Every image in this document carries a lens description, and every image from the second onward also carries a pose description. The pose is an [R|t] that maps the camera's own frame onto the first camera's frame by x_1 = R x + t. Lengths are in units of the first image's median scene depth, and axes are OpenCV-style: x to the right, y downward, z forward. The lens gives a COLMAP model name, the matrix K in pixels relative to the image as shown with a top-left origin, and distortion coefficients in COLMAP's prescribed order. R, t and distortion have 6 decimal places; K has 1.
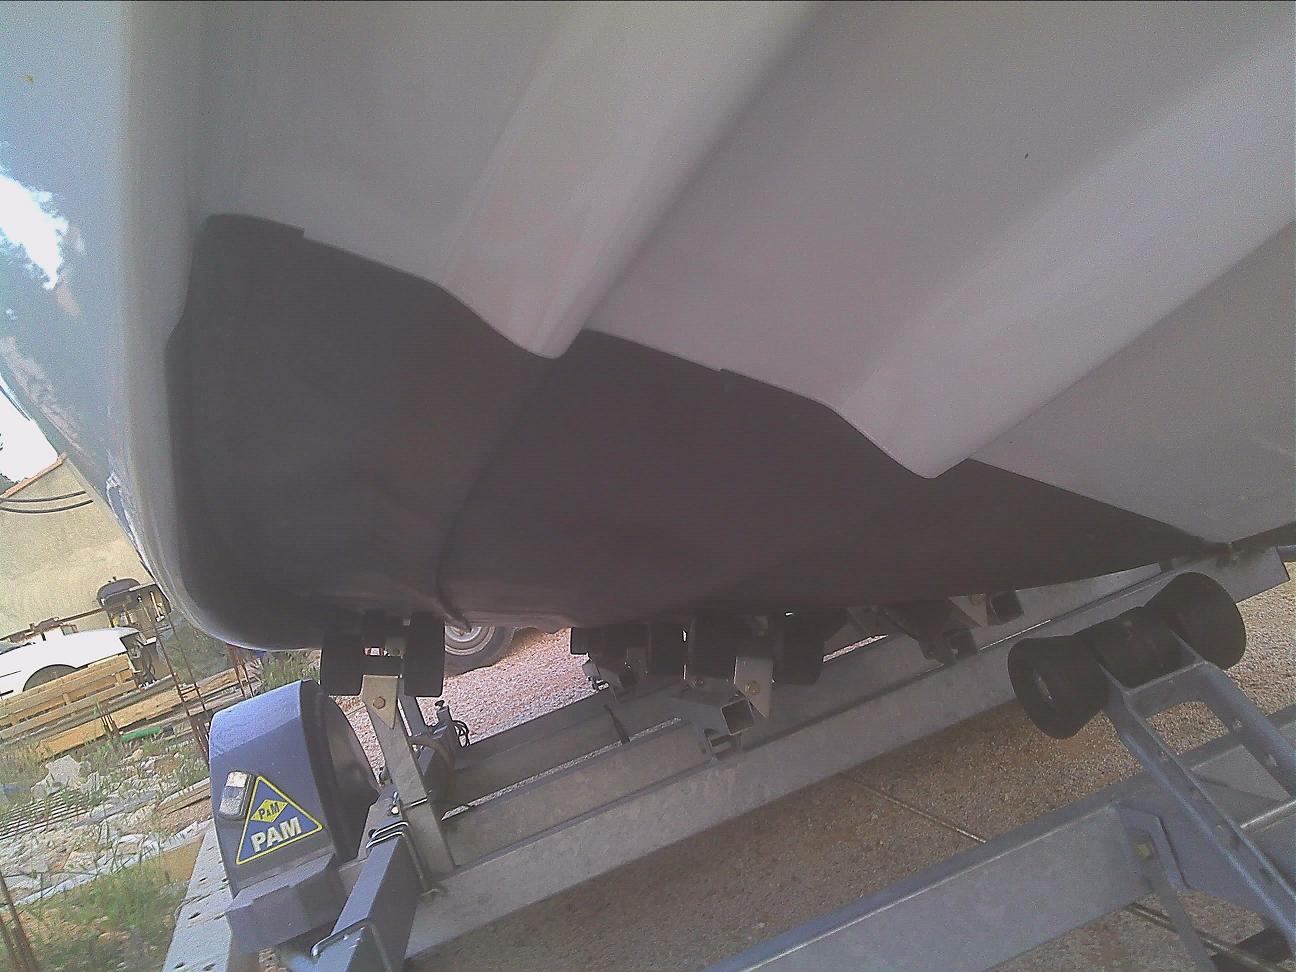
lens RADIAL K [[1282.0, 0, 648.0], [0, 1282.0, 486.0], [0, 0, 1]] dist [-0.006866, -0.008533]
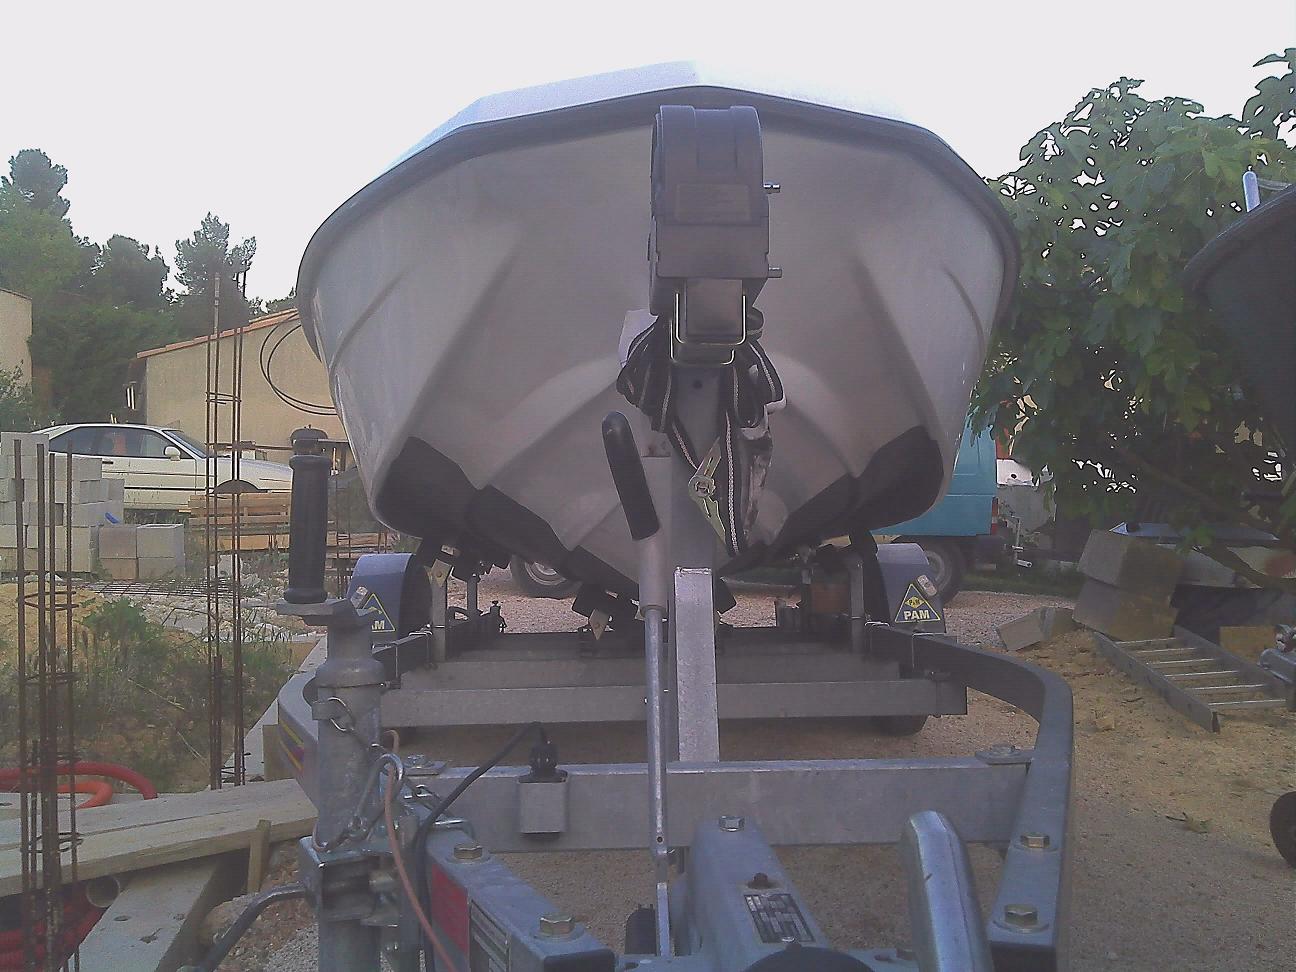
lens RADIAL K [[1282.0, 0, 648.0], [0, 1282.0, 486.0], [0, 0, 1]] dist [-0.006866, -0.008533]
pose [[0.934785, 0.332065, -0.126135, 0.150179], [-0.330590, 0.943195, 0.033072, -0.069111], [0.129952, 0.010783, 0.991462, -0.473896]]
